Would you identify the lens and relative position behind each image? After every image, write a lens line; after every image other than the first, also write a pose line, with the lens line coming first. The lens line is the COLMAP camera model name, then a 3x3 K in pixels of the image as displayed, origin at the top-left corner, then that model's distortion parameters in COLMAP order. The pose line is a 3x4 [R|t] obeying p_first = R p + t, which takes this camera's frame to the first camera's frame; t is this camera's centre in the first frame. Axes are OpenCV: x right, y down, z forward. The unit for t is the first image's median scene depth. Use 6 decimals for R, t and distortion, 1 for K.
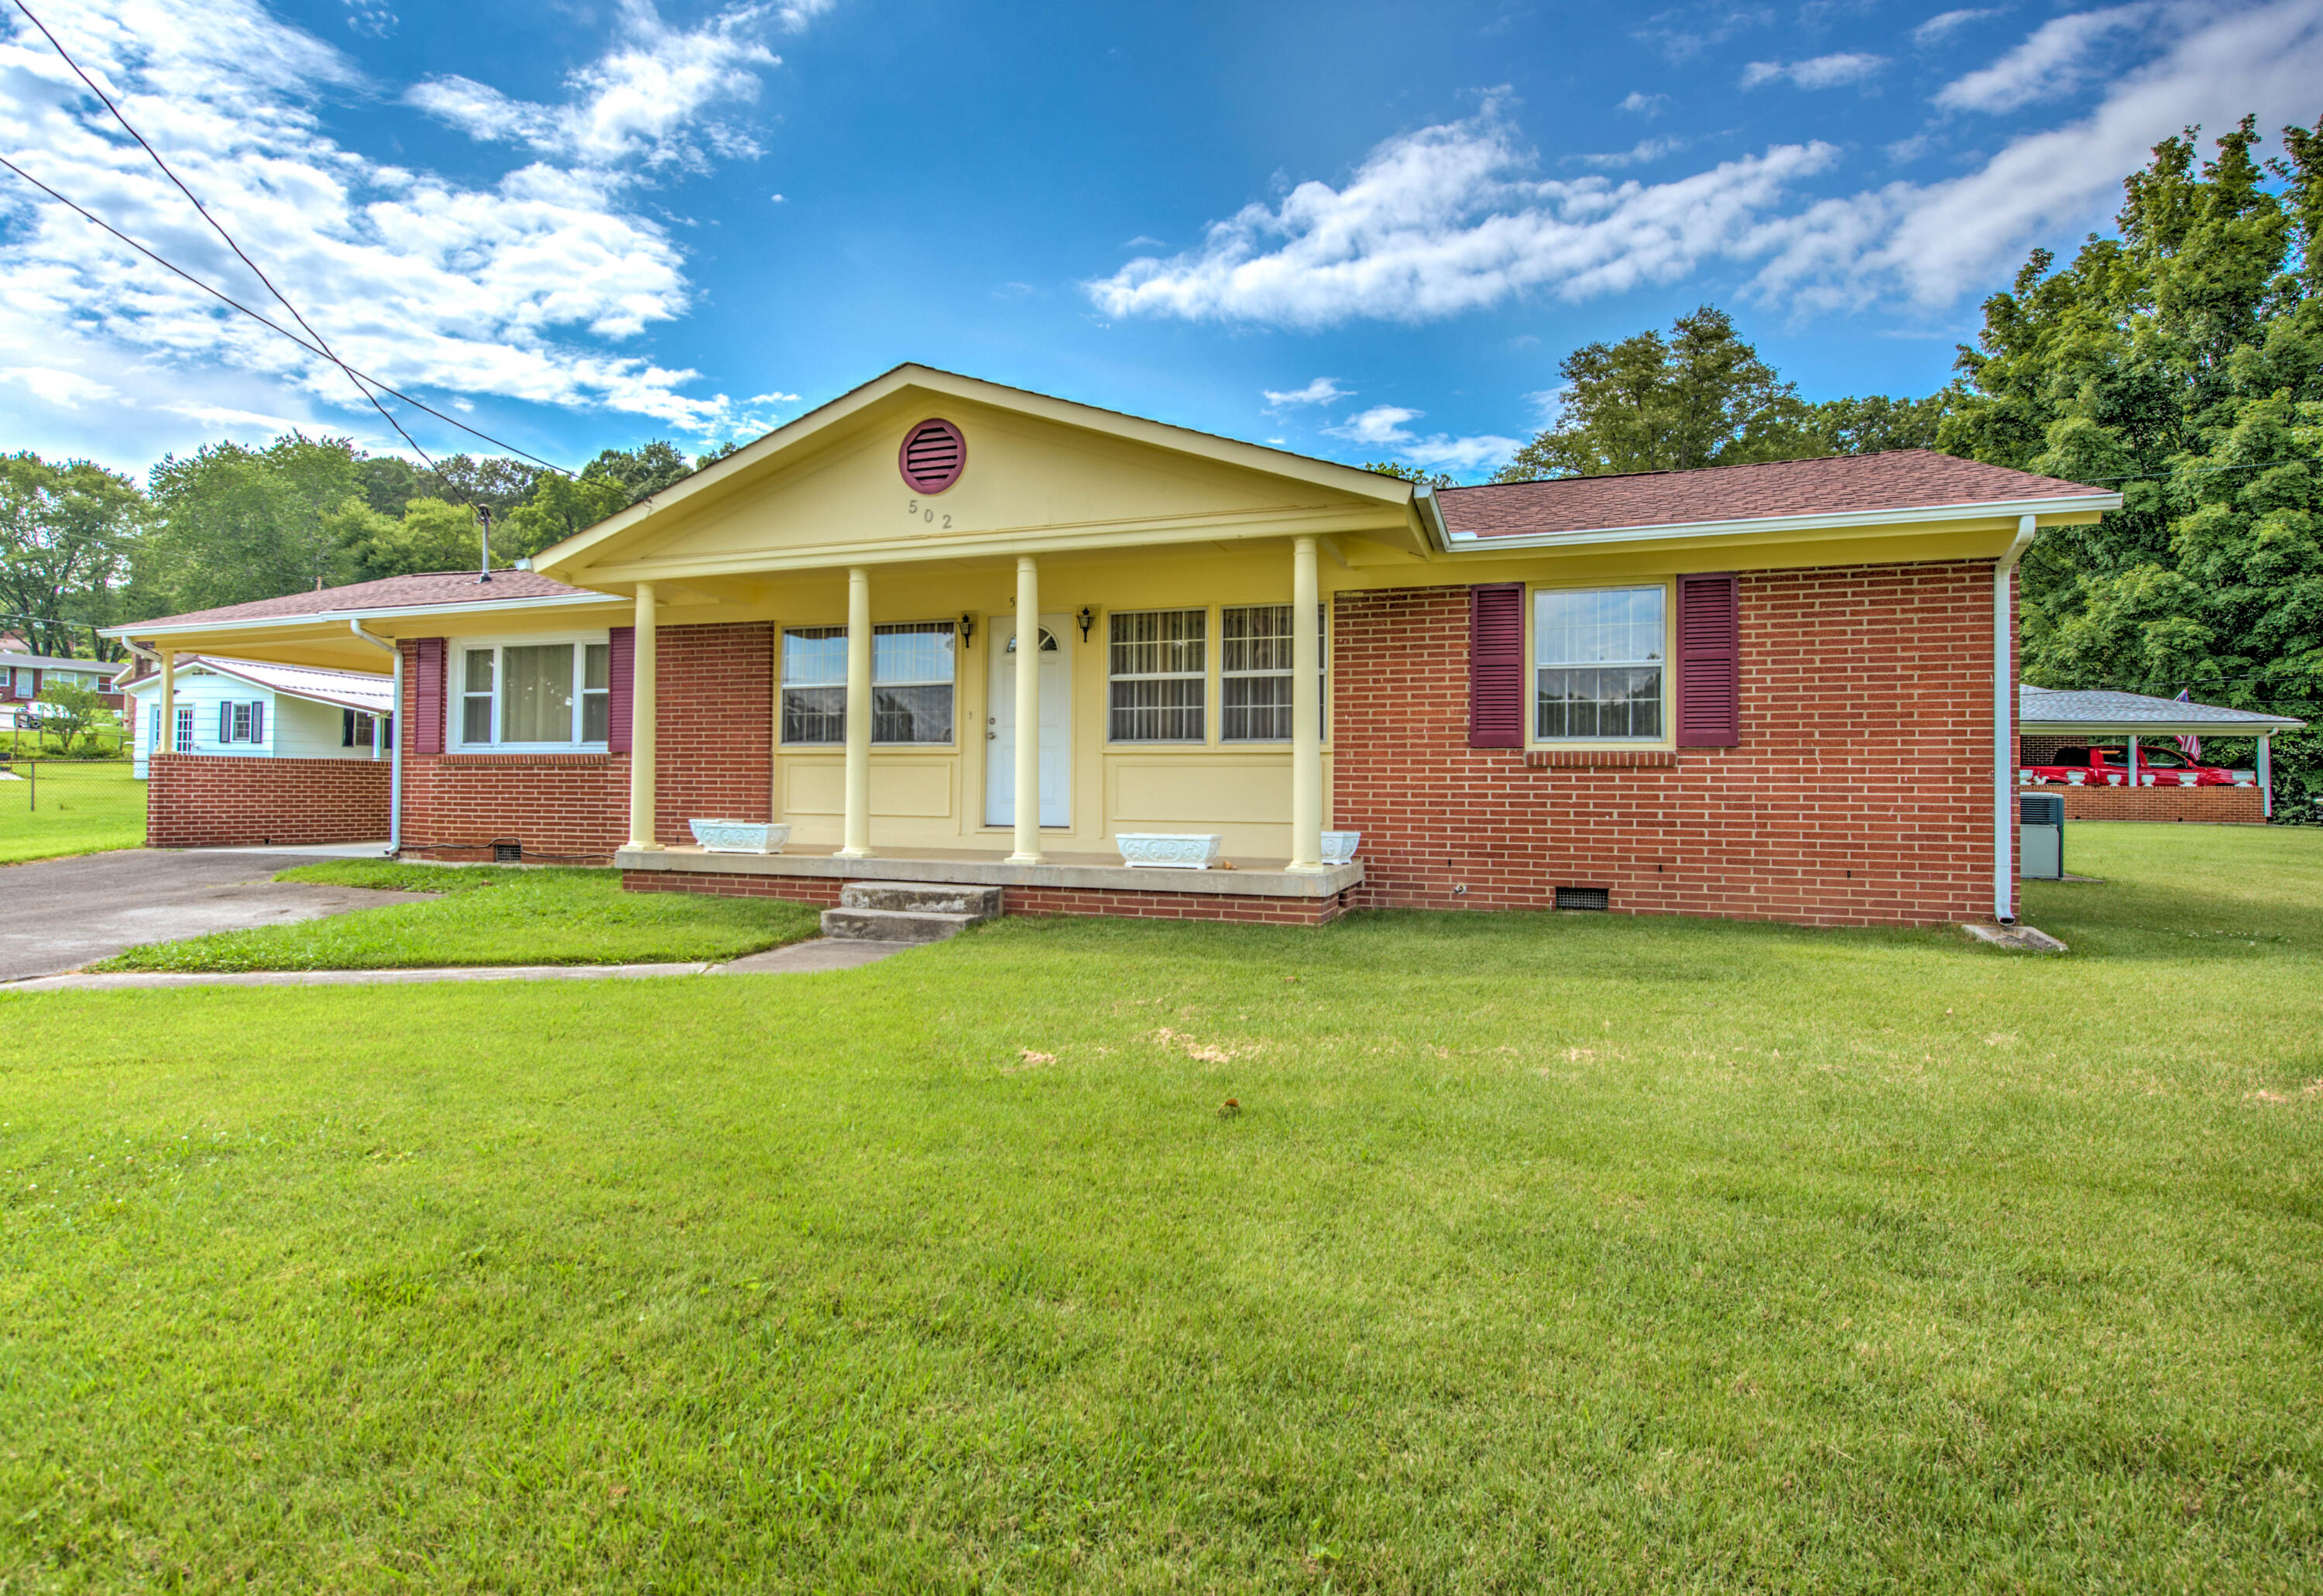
lens RADIAL K [[1207.9, 0, 1161.5], [0, 1207.9, 798.0], [0, 0, 1]] dist [-0.002853, -0.000735]
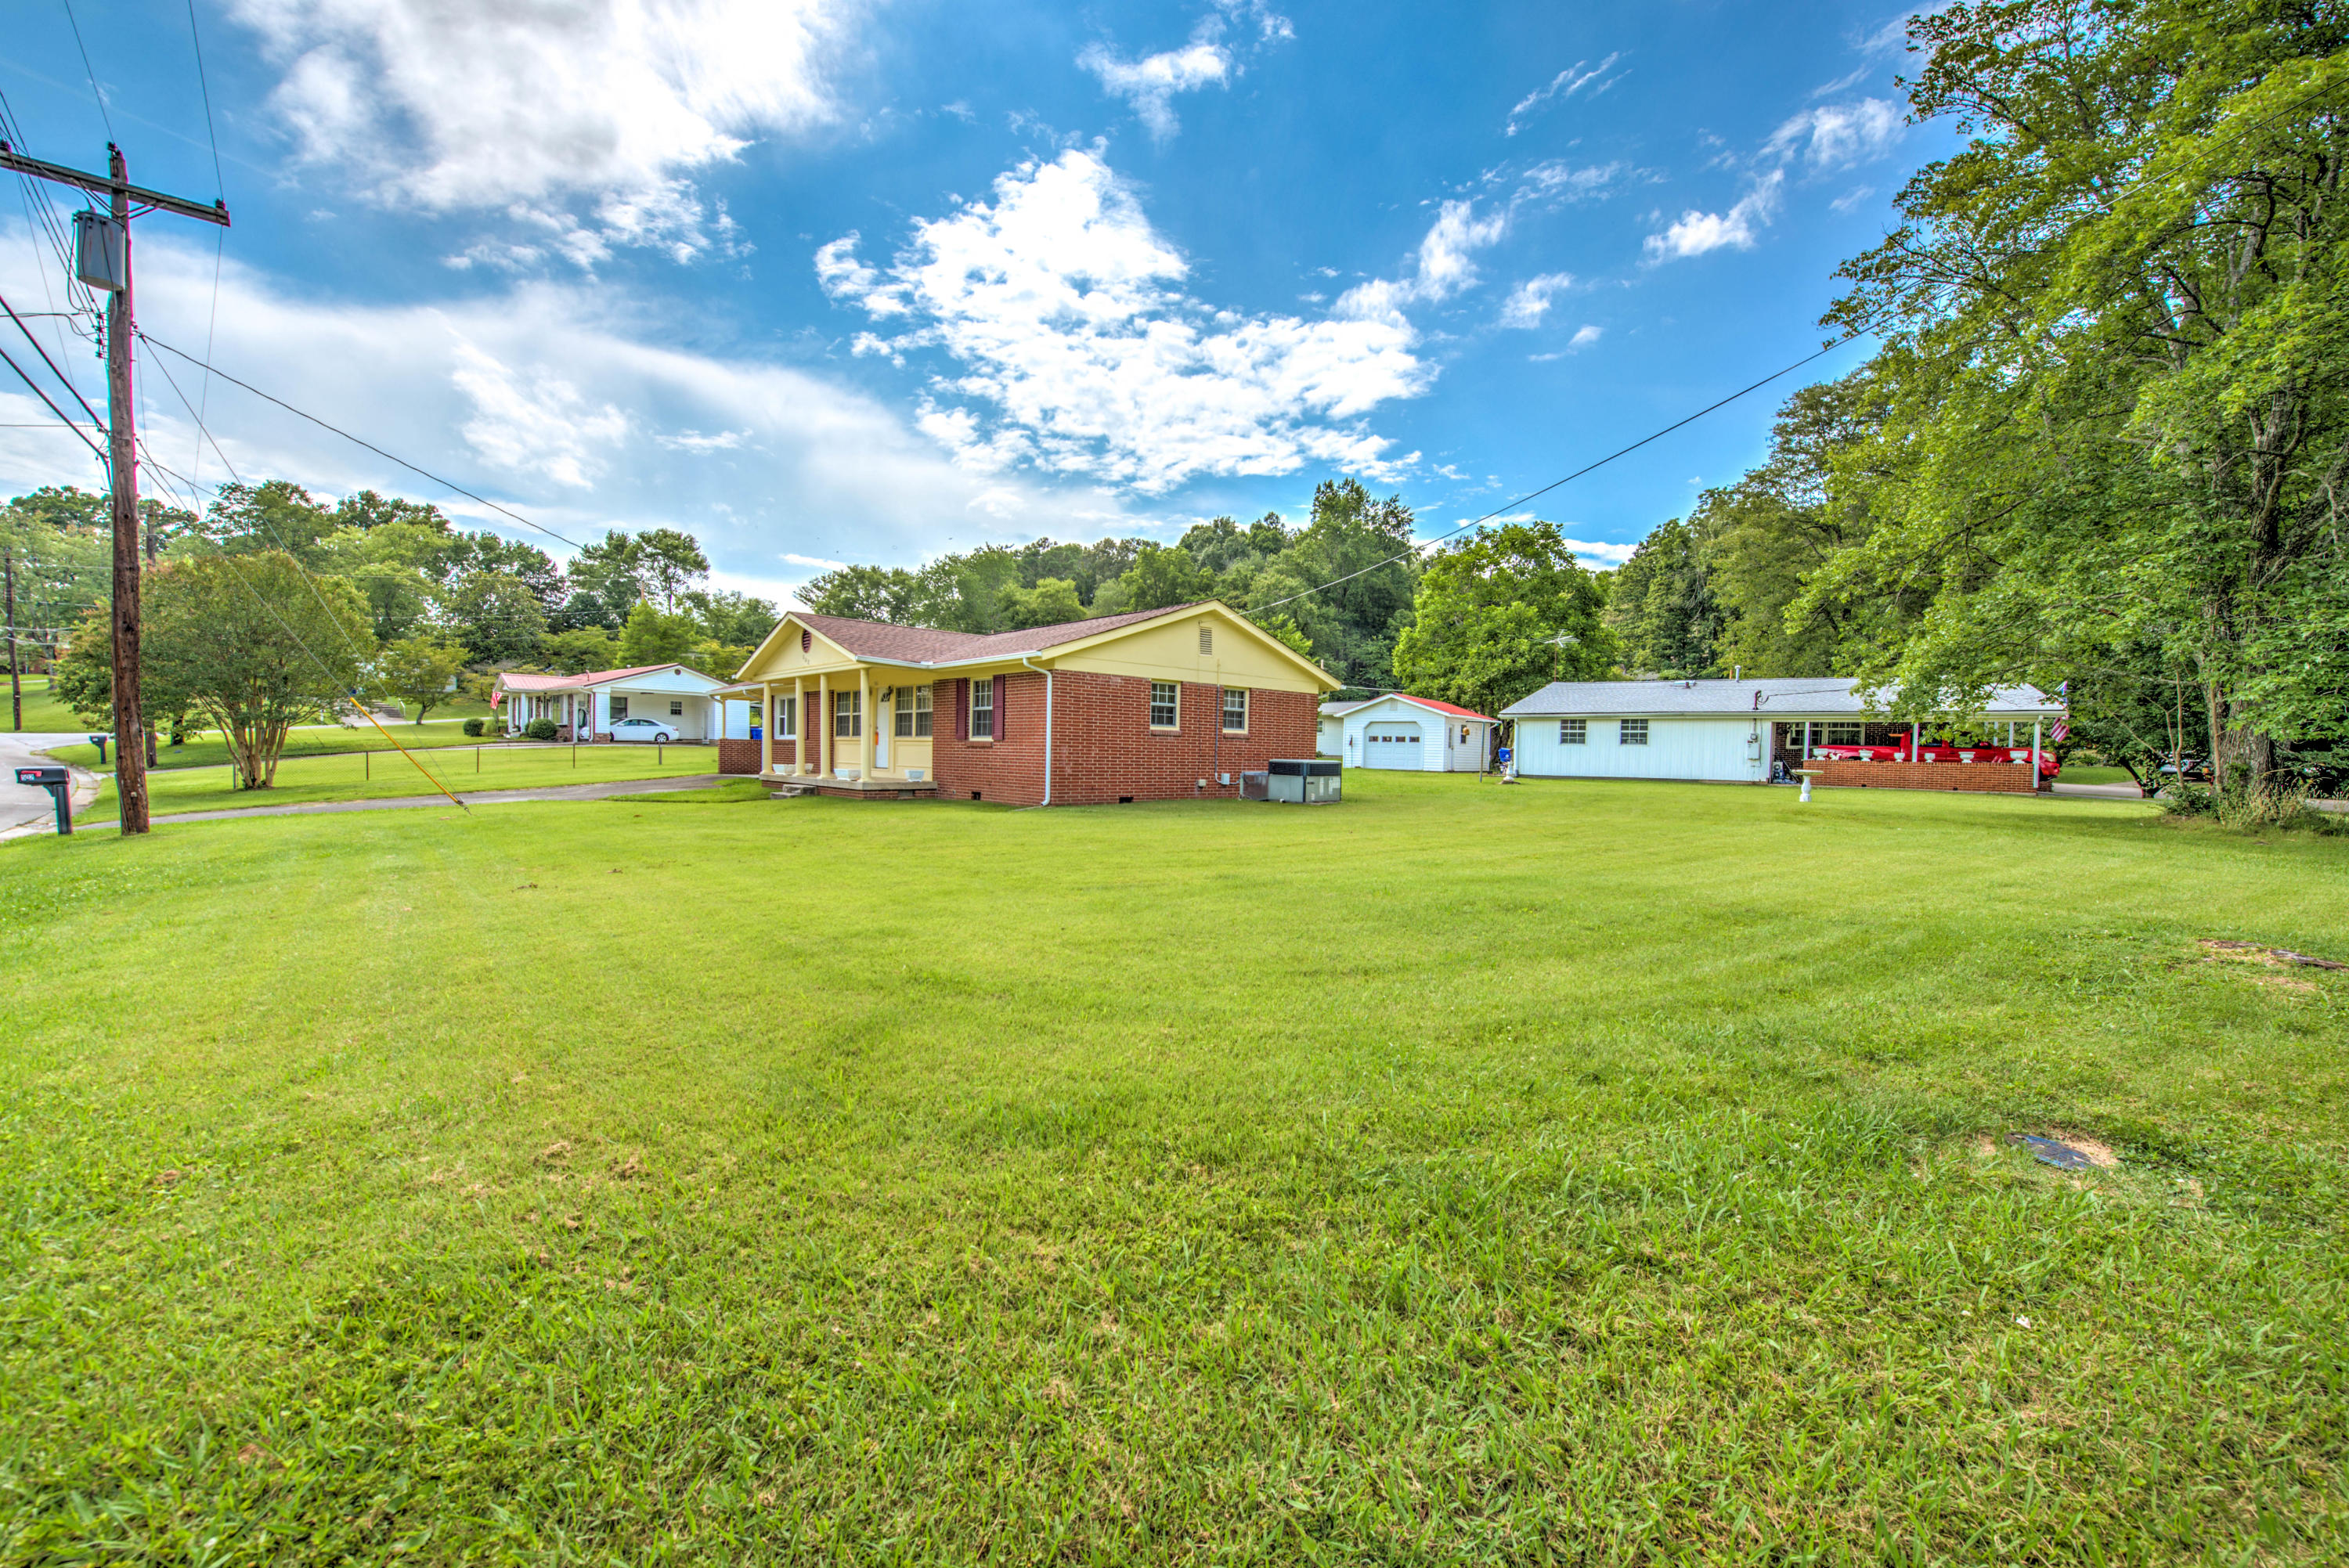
lens RADIAL K [[933.3, 0, 1186.6], [0, 933.3, 778.9], [0, 0, 1]] dist [0.000449, -0.000442]
pose [[0.895534, 0.017904, -0.444634, 0.559674], [-0.012186, 0.999802, 0.015715, 0.002383], [0.444827, -0.008655, 0.895575, -0.210164]]
